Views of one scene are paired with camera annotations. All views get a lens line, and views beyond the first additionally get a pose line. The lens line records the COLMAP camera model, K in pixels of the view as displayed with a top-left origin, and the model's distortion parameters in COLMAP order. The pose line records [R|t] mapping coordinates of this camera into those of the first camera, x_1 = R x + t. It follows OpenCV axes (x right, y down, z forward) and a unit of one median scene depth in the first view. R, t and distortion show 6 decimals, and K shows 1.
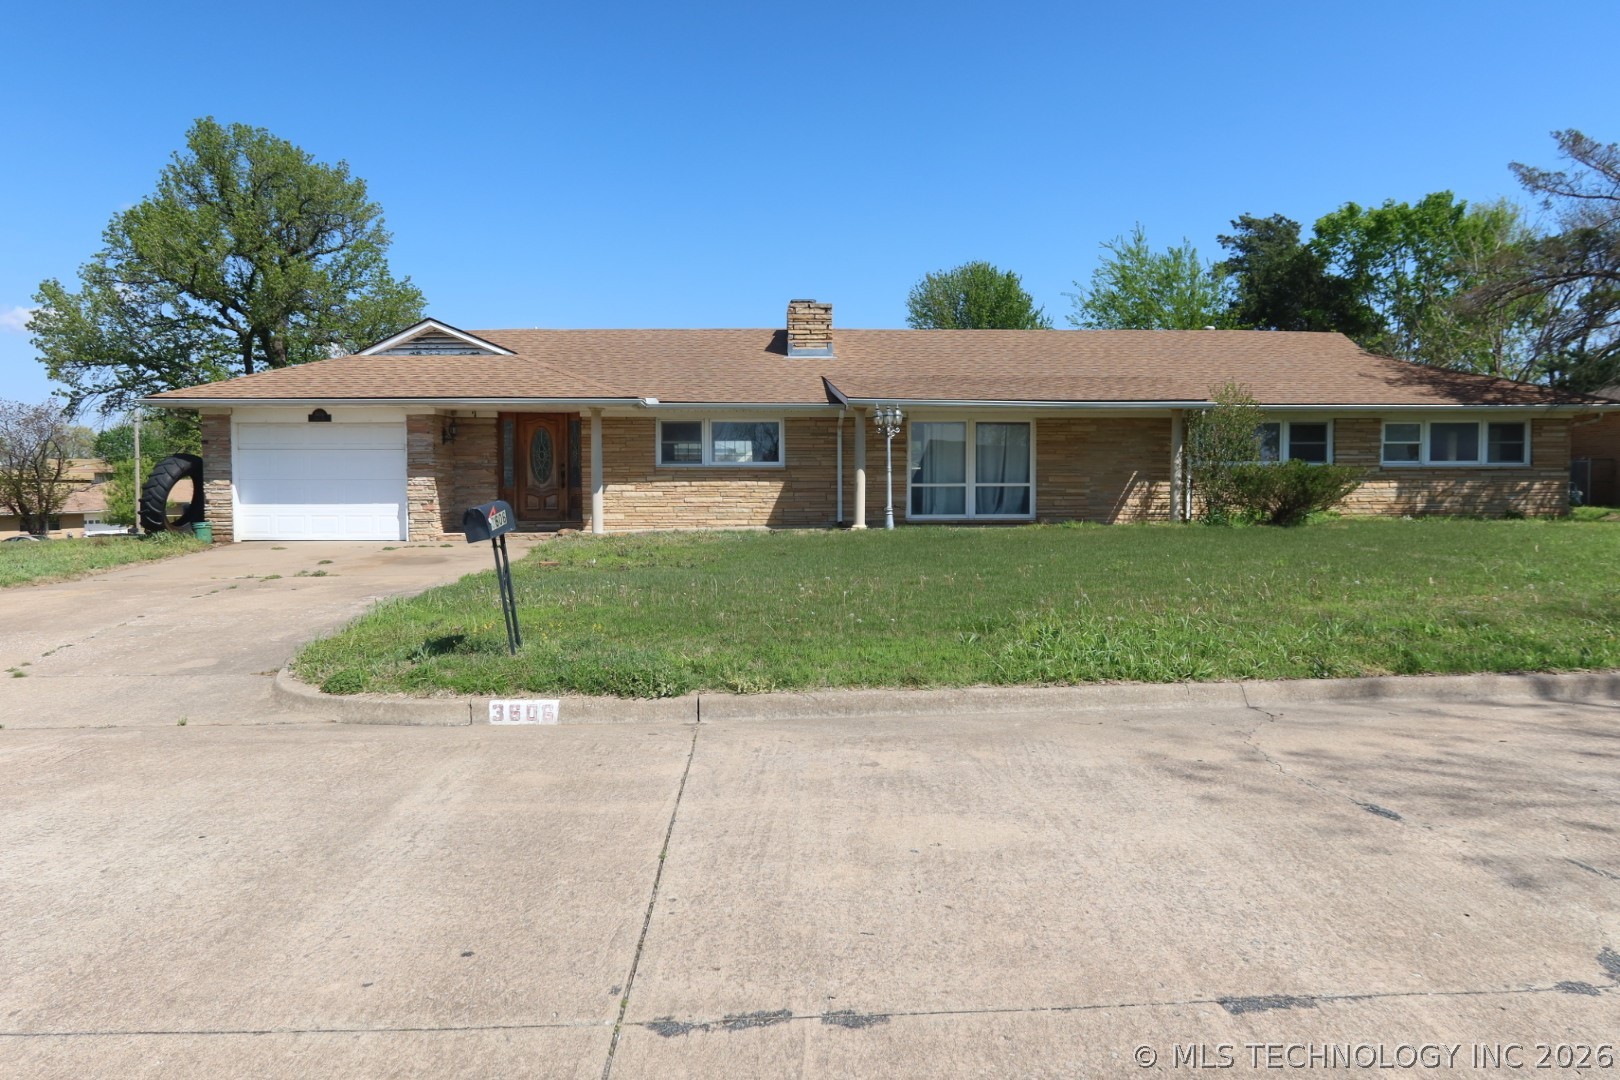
lens RADIAL K [[1115.6, 0, 814.7], [0, 1115.6, 535.5], [0, 0, 1]] dist [-0.021702, 0.001110]
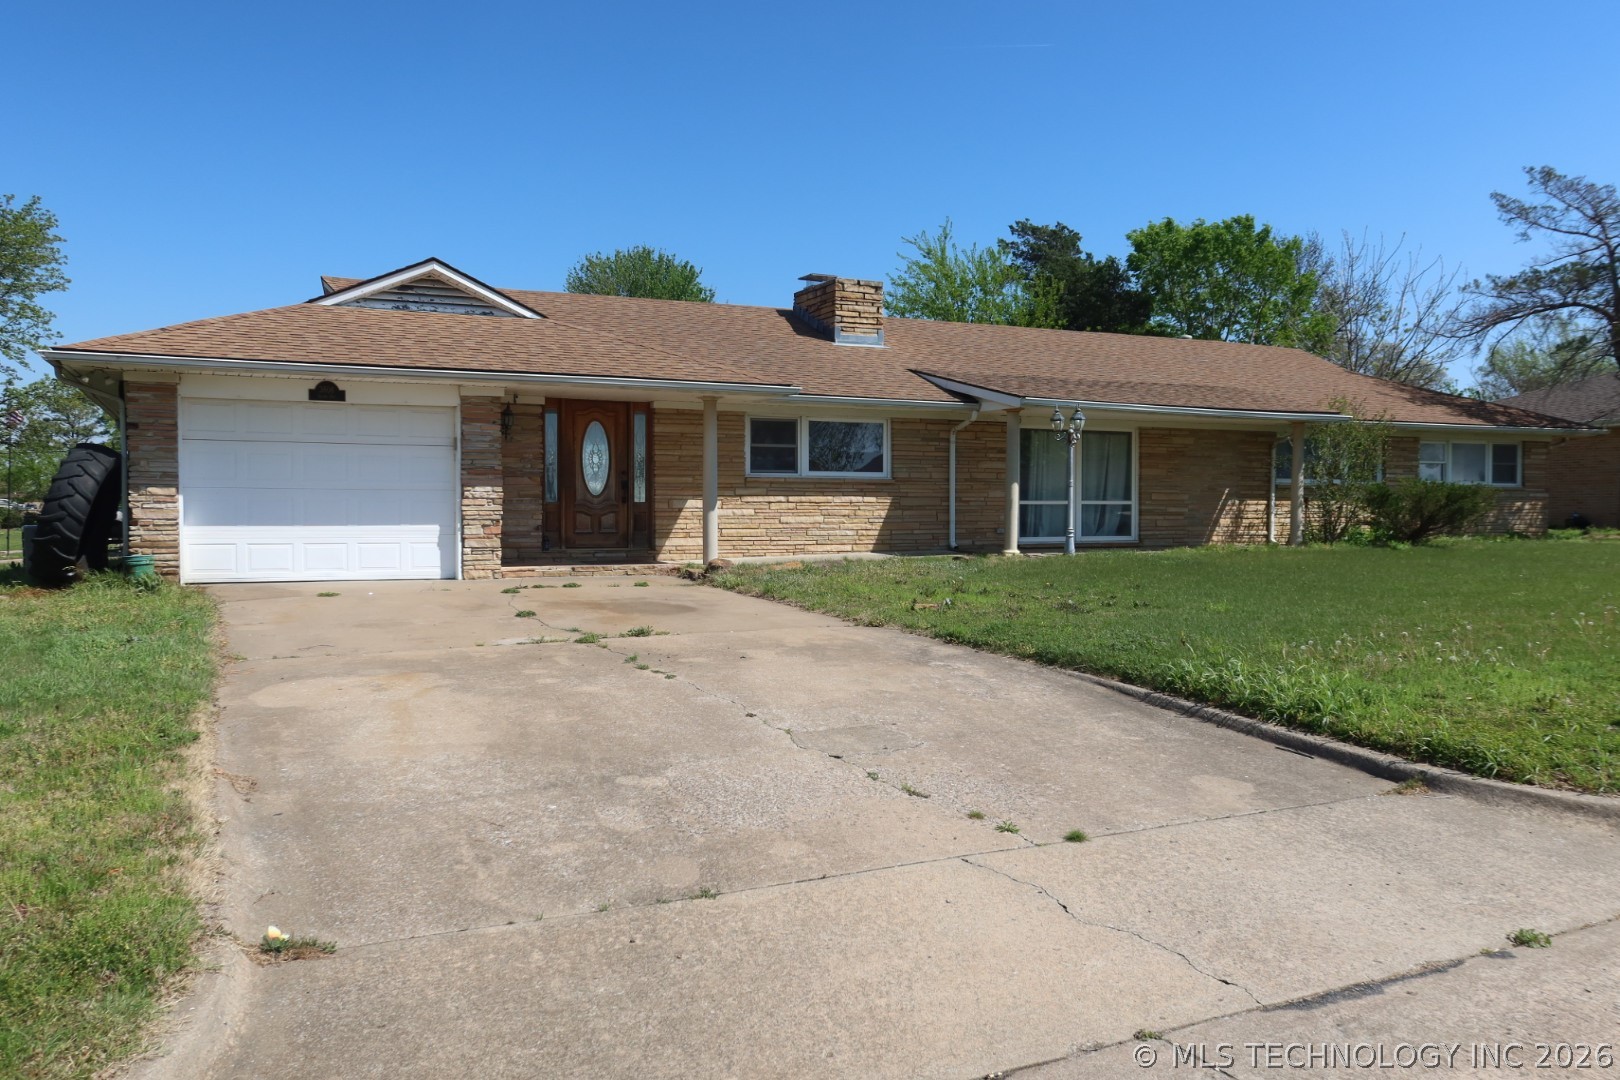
lens RADIAL K [[1246.3, 0, 815.2], [0, 1246.3, 534.8], [0, 0, 1]] dist [-0.000404, 0.003973]
pose [[0.921185, -0.004158, 0.389102, -0.425186], [0.011421, 0.999801, -0.016354, -0.006852], [-0.388957, 0.019509, 0.921049, 0.188684]]
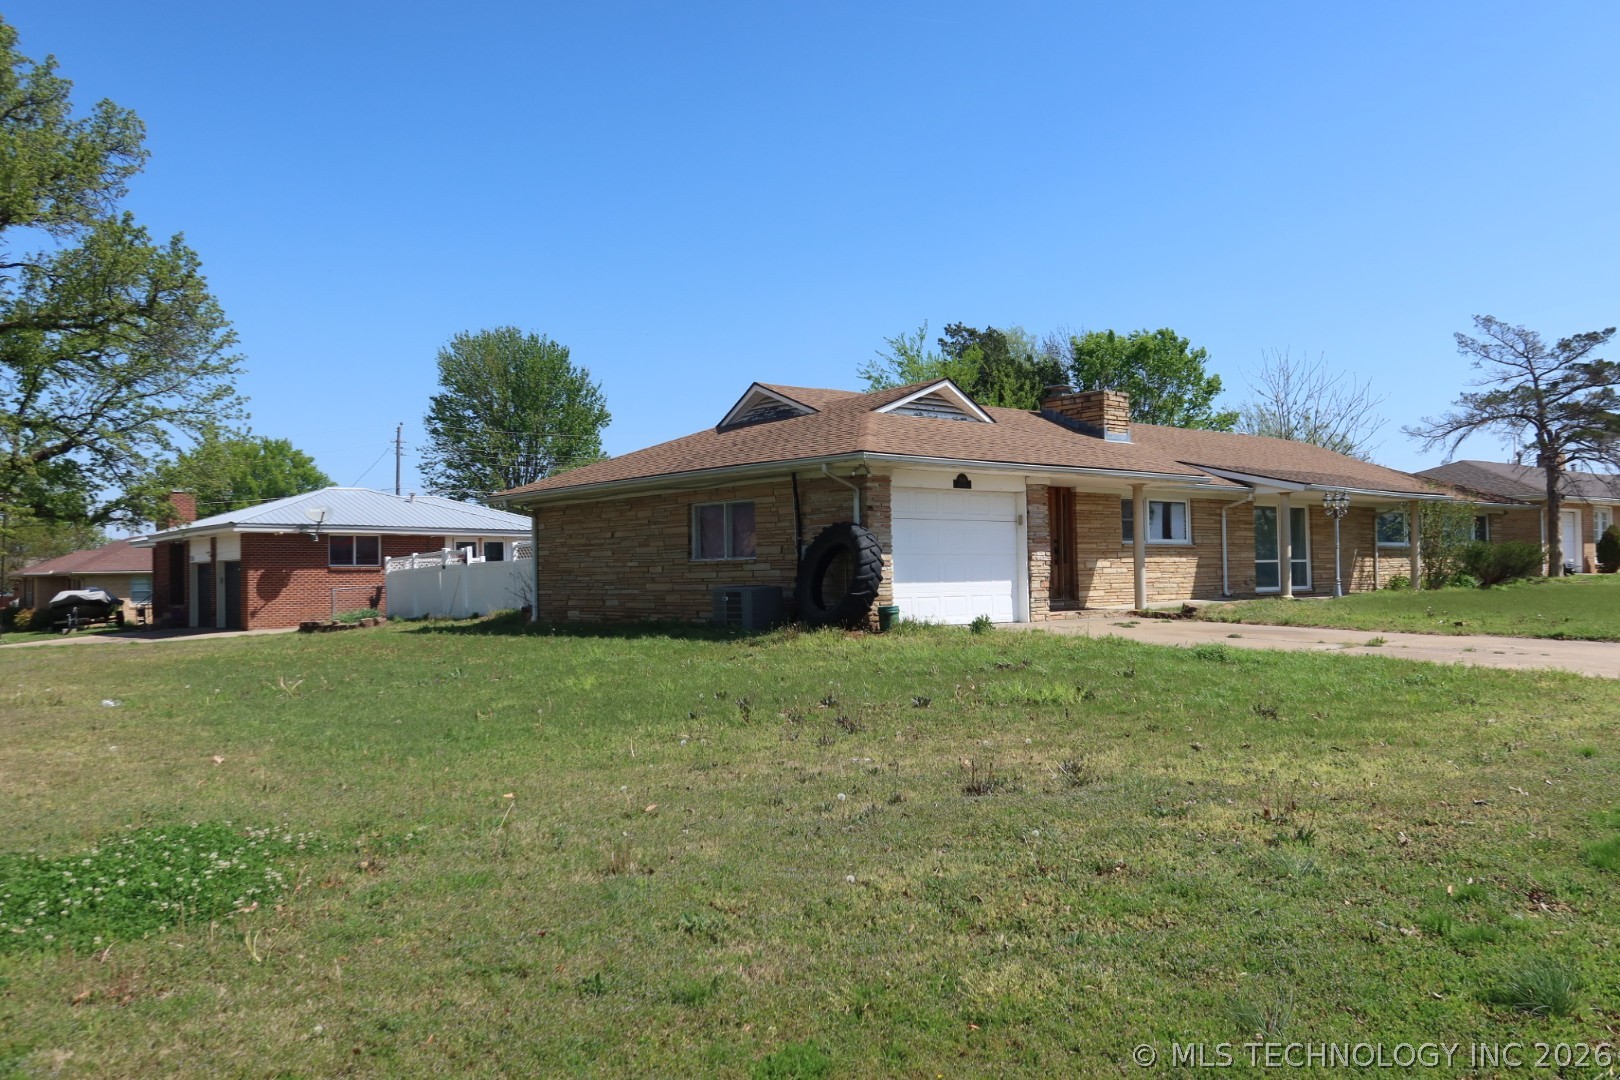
lens RADIAL K [[1246.3, 0, 814.5], [0, 1246.3, 547.6], [0, 0, 1]] dist [-0.000404, 0.003973]
pose [[0.792363, 0.004542, 0.610033, -1.035925], [0.038448, 0.997612, -0.057368, -0.003668], [-0.608837, 0.068911, 0.790297, 0.271487]]
